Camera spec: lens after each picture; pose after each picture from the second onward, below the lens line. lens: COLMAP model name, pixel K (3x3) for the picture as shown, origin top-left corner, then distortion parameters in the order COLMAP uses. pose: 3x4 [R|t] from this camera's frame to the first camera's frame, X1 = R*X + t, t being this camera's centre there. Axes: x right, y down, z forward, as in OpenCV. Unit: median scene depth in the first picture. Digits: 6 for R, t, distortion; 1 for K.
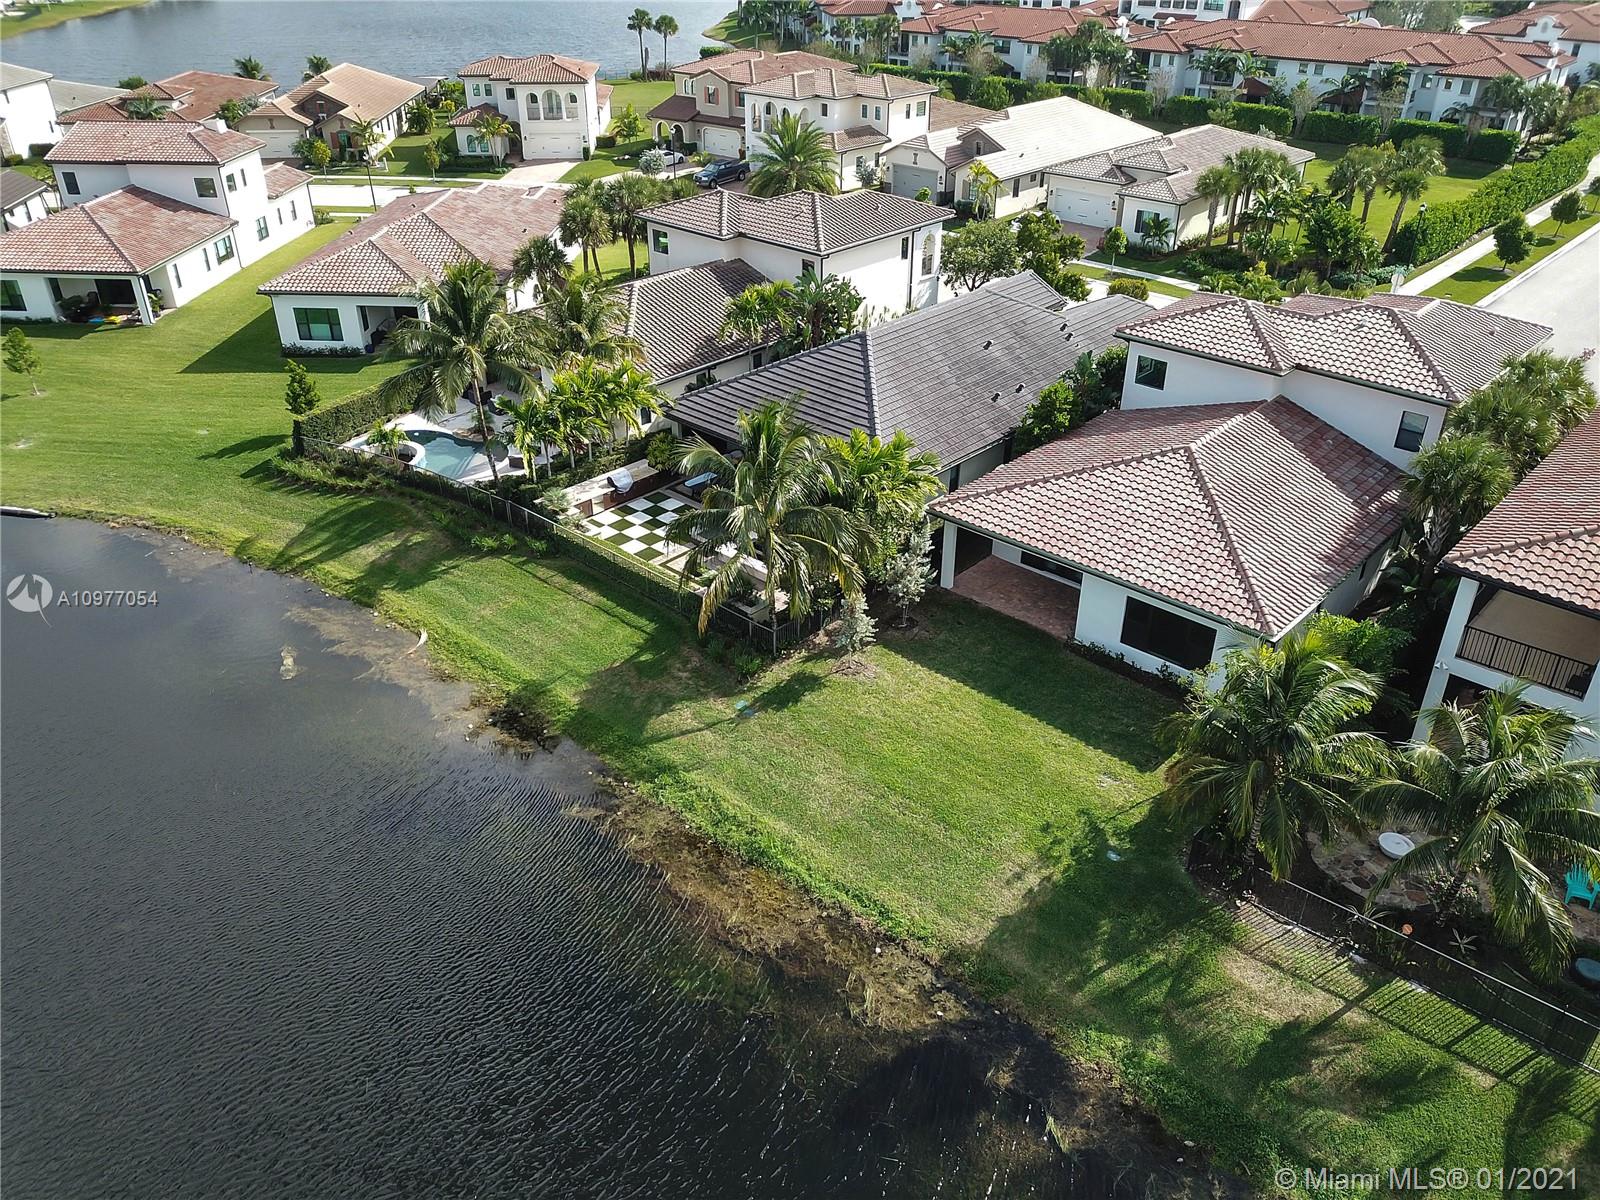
lens RADIAL K [[1217.2, 0, 787.4], [0, 1217.2, 593.4], [0, 0, 1]] dist [0.000606, -0.007999]
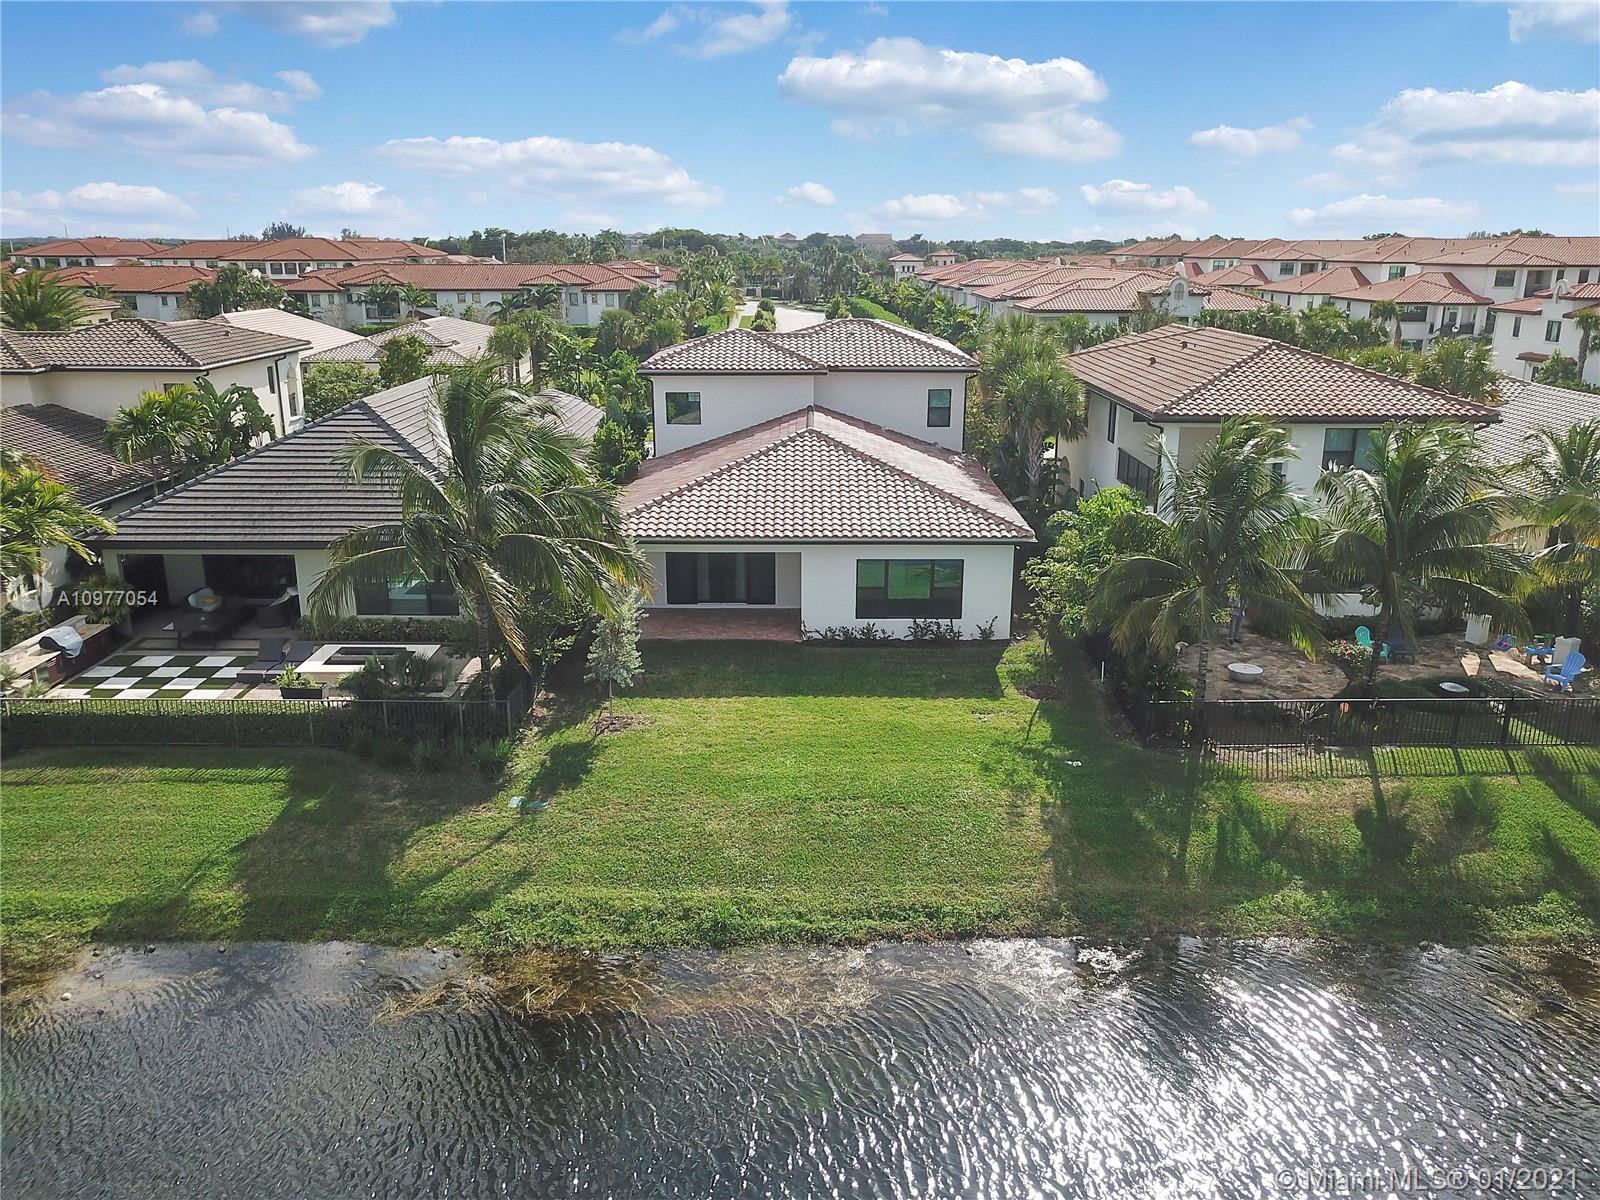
lens RADIAL K [[1217.2, 0, 788.1], [0, 1217.2, 602.8], [0, 0, 1]] dist [0.000606, -0.007999]
pose [[0.734406, -0.183038, 0.653563, -0.330944], [0.336862, 0.934272, -0.116876, 0.112544], [-0.589213, 0.305996, 0.747793, 0.349942]]
